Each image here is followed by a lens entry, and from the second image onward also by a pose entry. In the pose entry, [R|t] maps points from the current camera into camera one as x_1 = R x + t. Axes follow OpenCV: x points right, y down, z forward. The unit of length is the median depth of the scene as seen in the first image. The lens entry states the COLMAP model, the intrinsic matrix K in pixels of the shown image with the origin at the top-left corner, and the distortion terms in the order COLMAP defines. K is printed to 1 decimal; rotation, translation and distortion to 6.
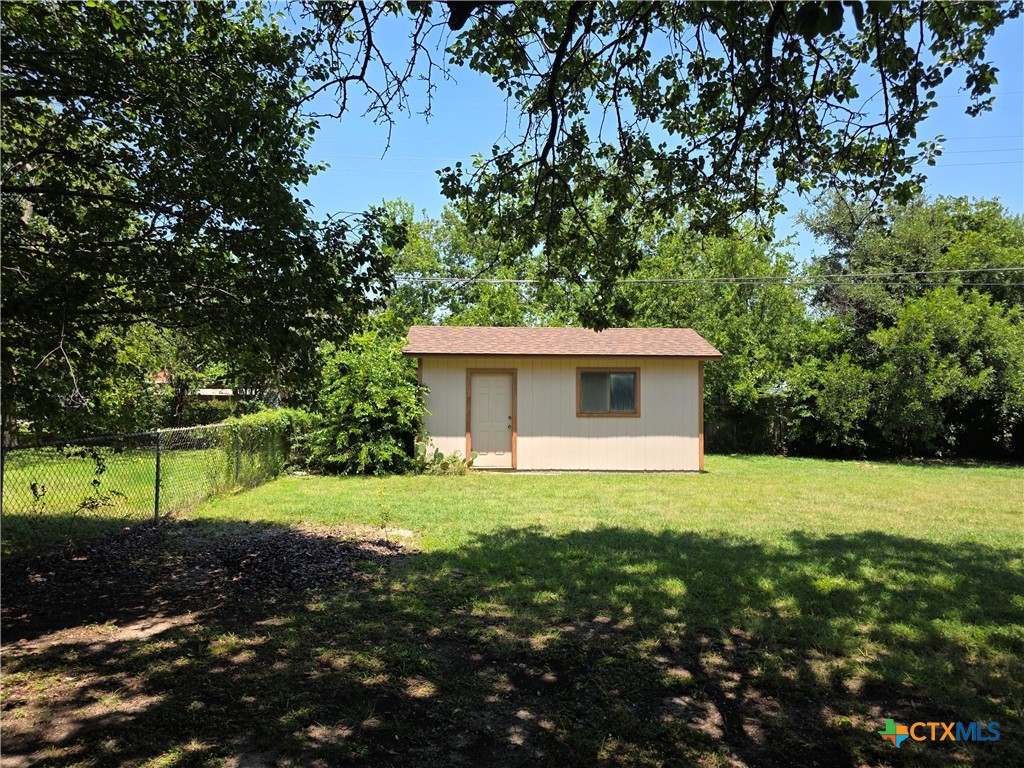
lens RADIAL K [[683.6, 0, 517.5], [0, 683.6, 377.8], [0, 0, 1]] dist [0.031054, -0.014329]
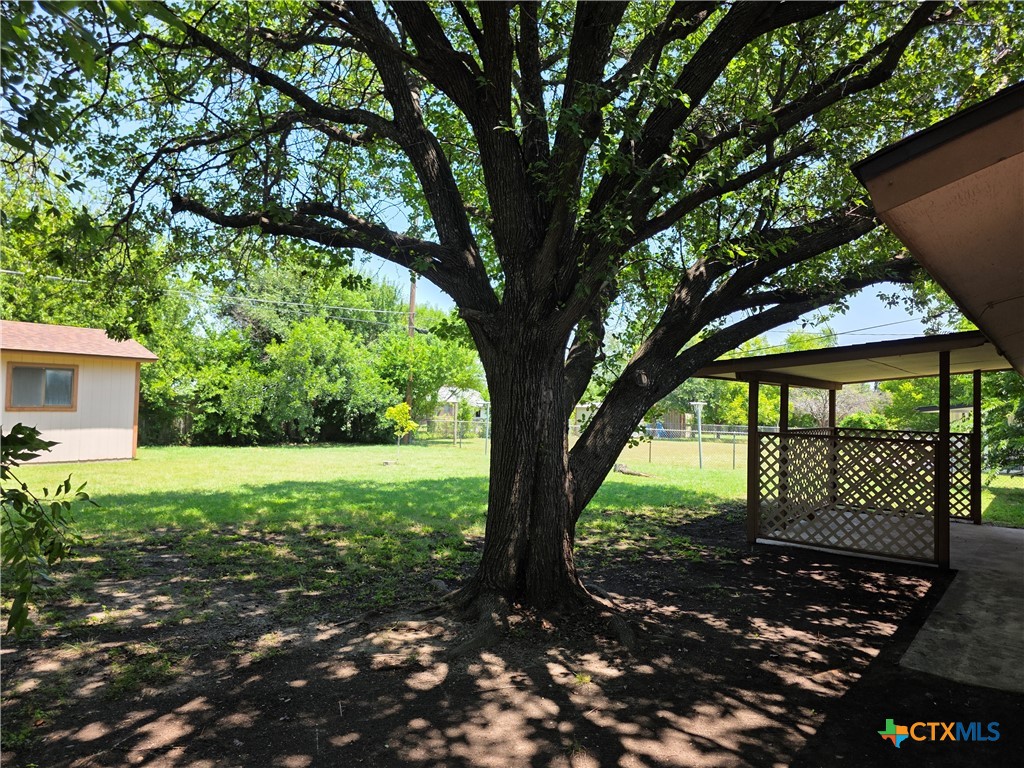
lens RADIAL K [[683.6, 0, 519.4], [0, 683.6, 383.5], [0, 0, 1]] dist [0.031054, -0.014329]
pose [[0.643046, 0.033148, 0.765110, -0.157977], [-0.039322, 0.999174, -0.010240, -0.001730], [-0.764817, -0.023501, 0.643819, -0.181317]]
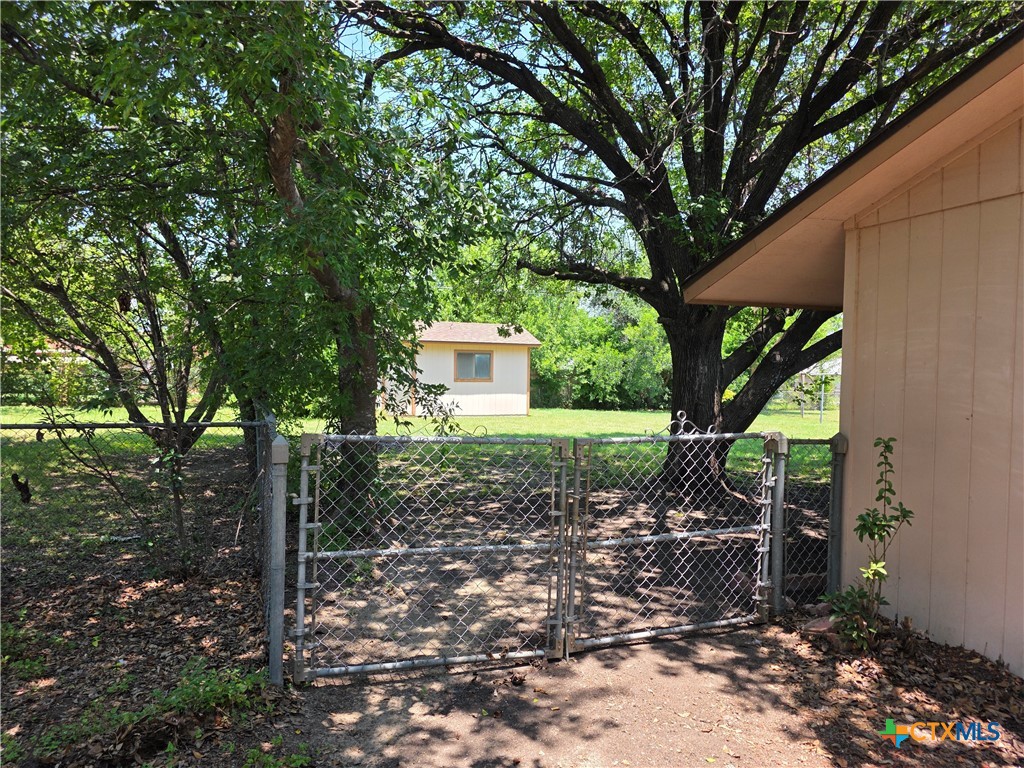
lens RADIAL K [[683.6, 0, 514.0], [0, 683.6, 385.3], [0, 0, 1]] dist [0.031054, -0.014329]
pose [[0.952111, 0.000731, 0.305751, -0.199283], [-0.016496, 0.998663, 0.048983, -0.009919], [-0.305307, -0.051681, 0.950851, -0.407848]]
